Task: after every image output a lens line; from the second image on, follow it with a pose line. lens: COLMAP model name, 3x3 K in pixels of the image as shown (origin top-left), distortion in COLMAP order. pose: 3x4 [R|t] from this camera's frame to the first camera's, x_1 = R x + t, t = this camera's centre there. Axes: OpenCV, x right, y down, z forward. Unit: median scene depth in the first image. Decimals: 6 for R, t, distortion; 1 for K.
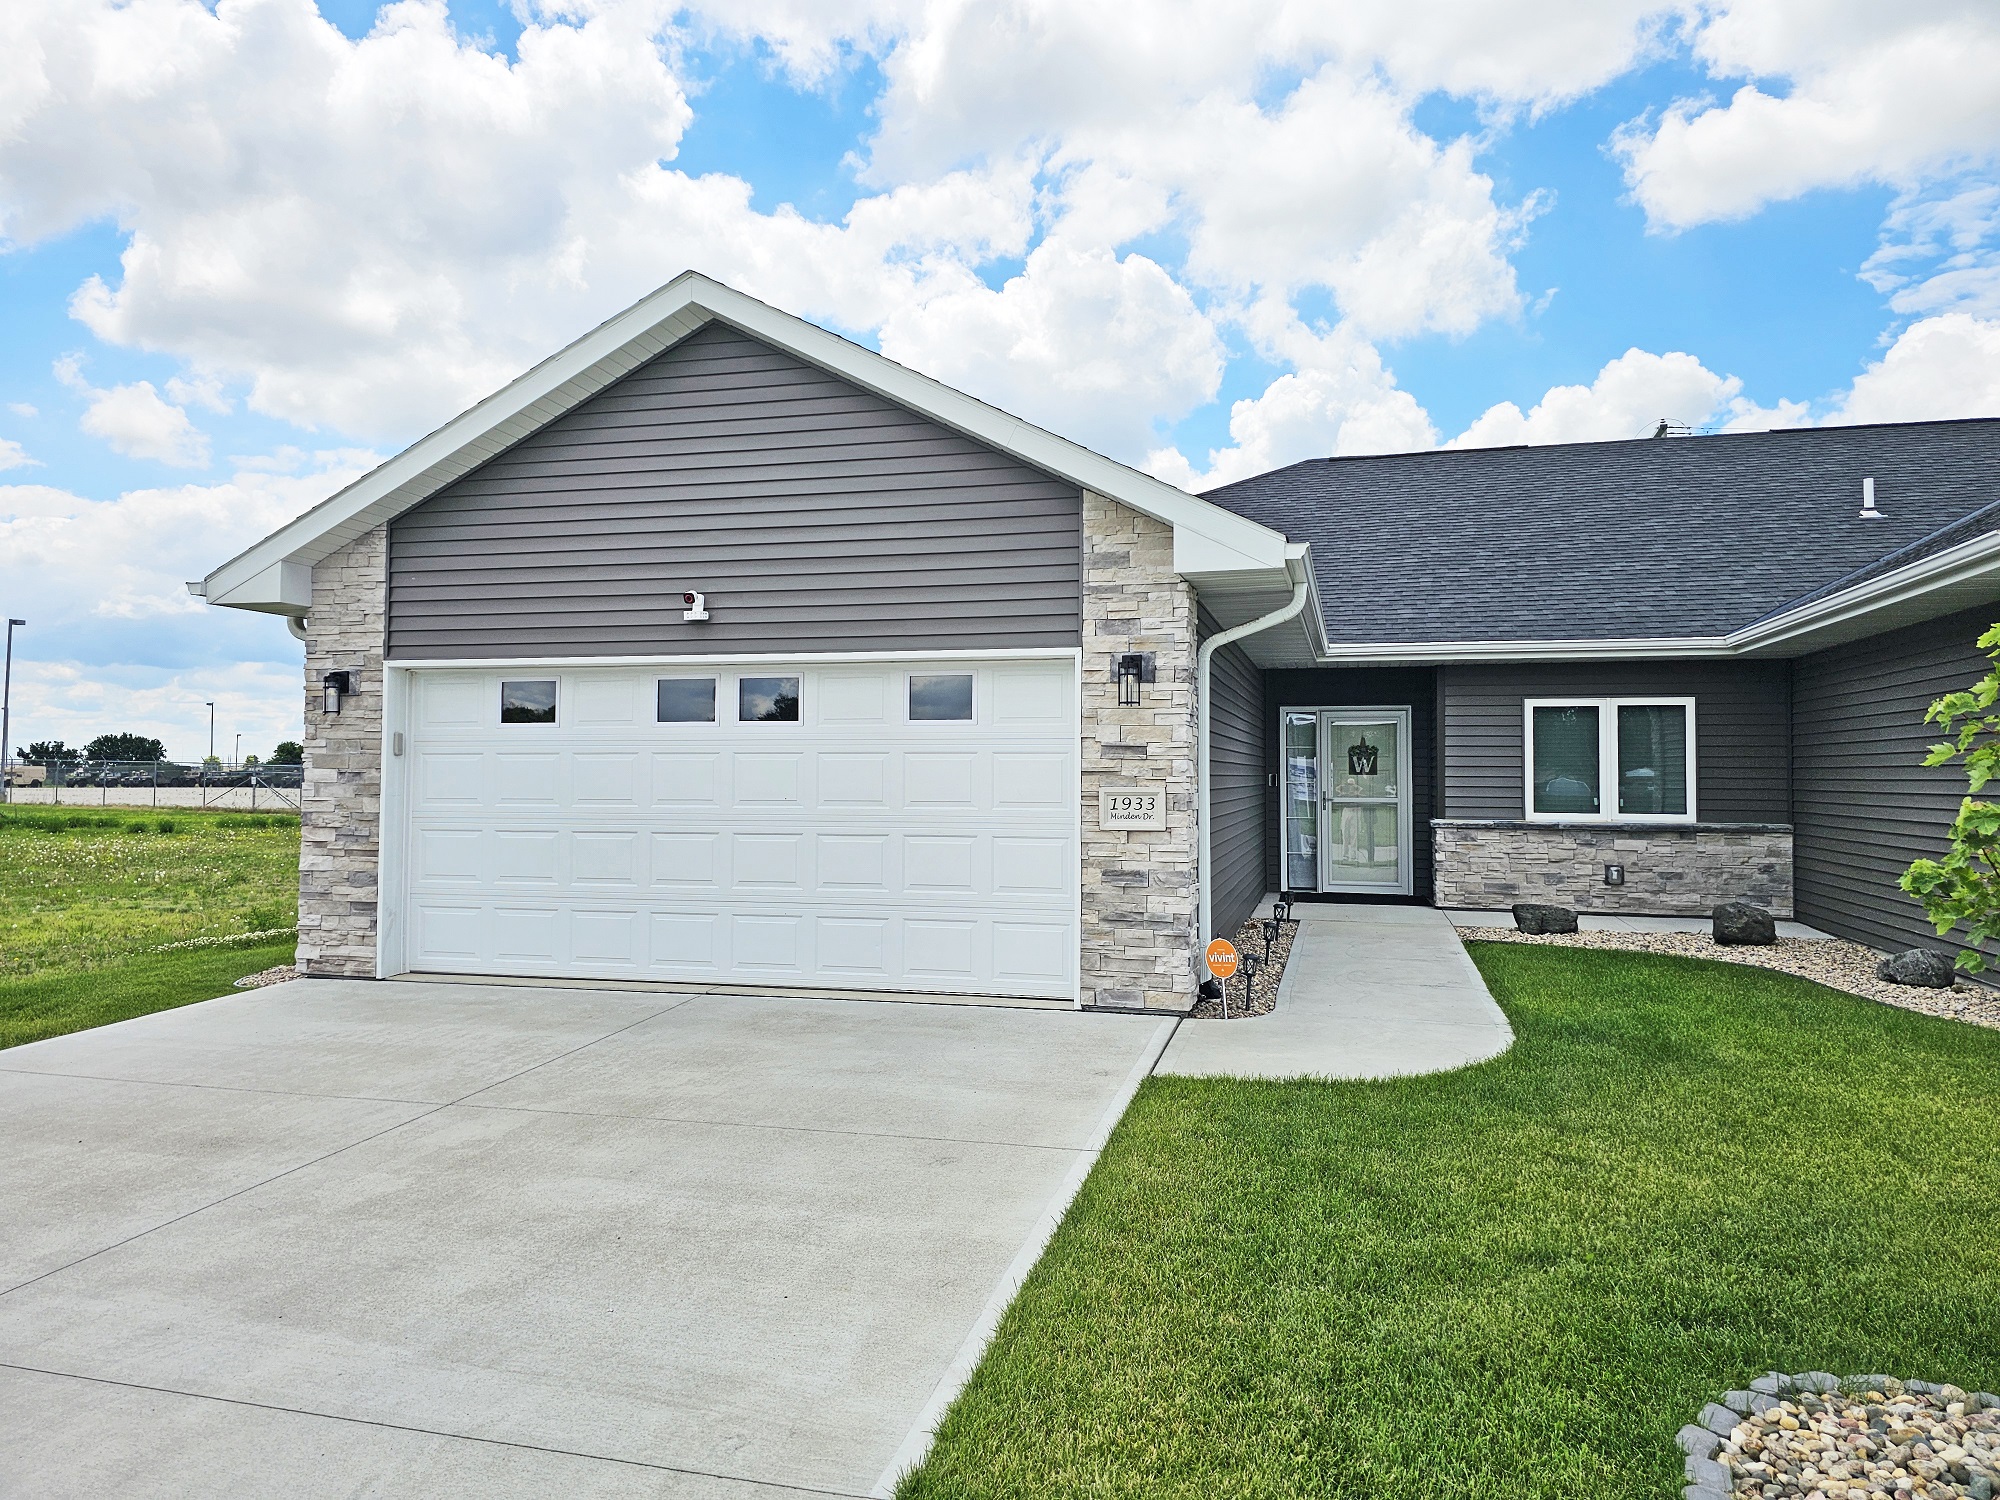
lens RADIAL K [[1343.0, 0, 1009.0], [0, 1343.0, 742.0], [0, 0, 1]] dist [0.057144, -0.053416]
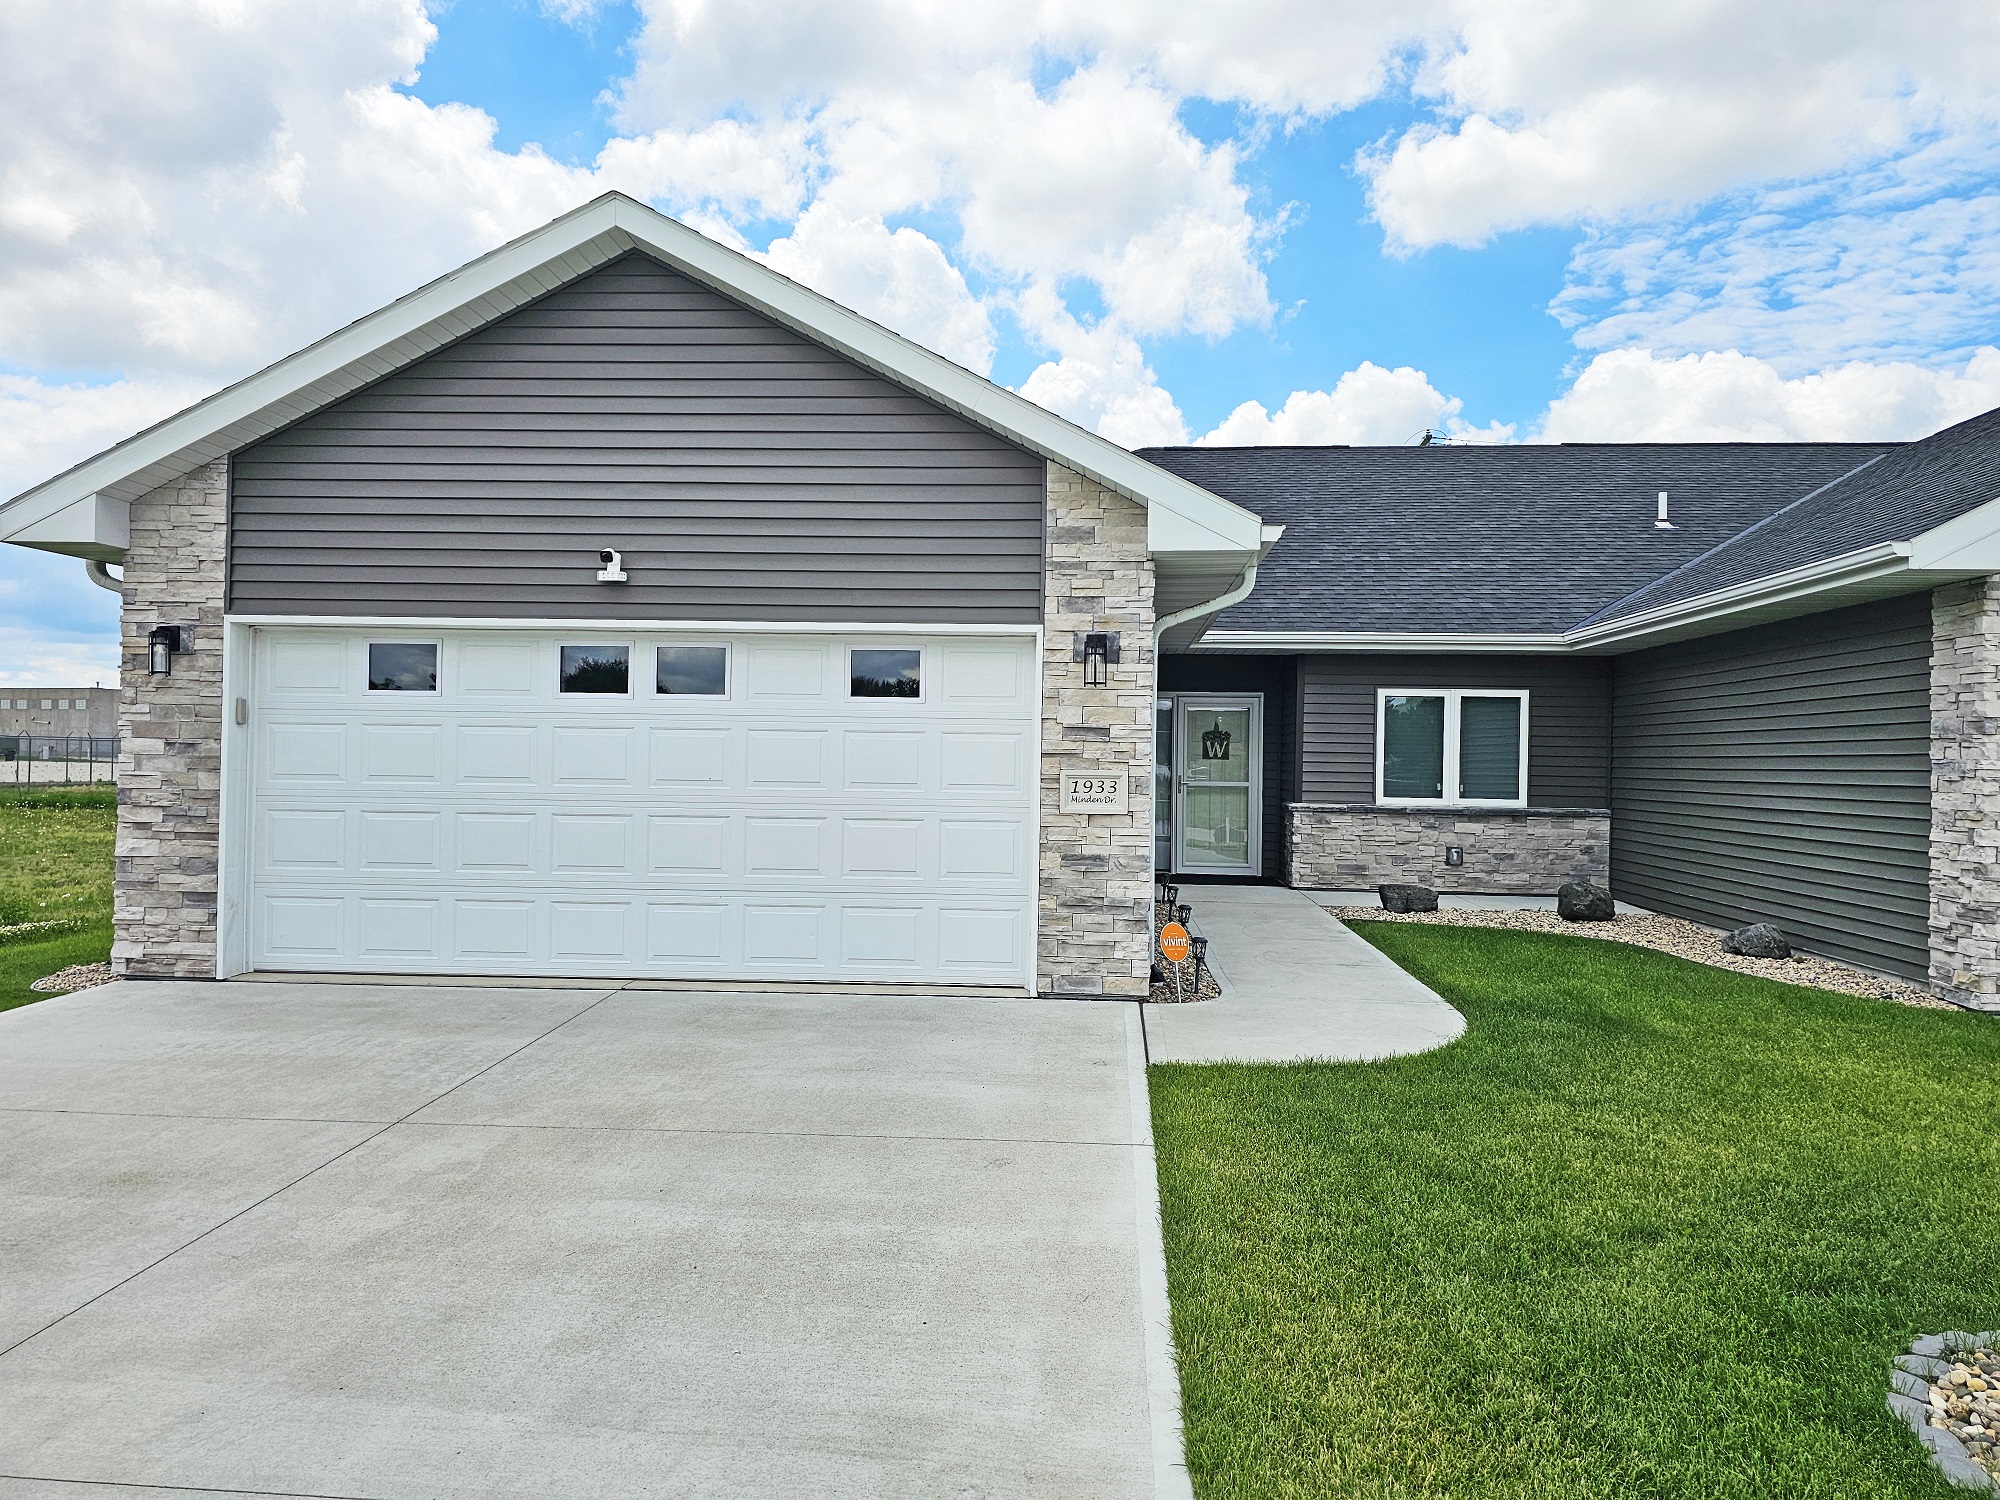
lens RADIAL K [[1339.4, 0, 1034.8], [0, 1339.4, 768.7], [0, 0, 1]] dist [0.058412, -0.053999]
pose [[0.981483, 0.010045, 0.191286, -0.116912], [-0.016440, 0.999357, 0.031872, 0.002146], [-0.190842, -0.034427, 0.981017, 0.044824]]
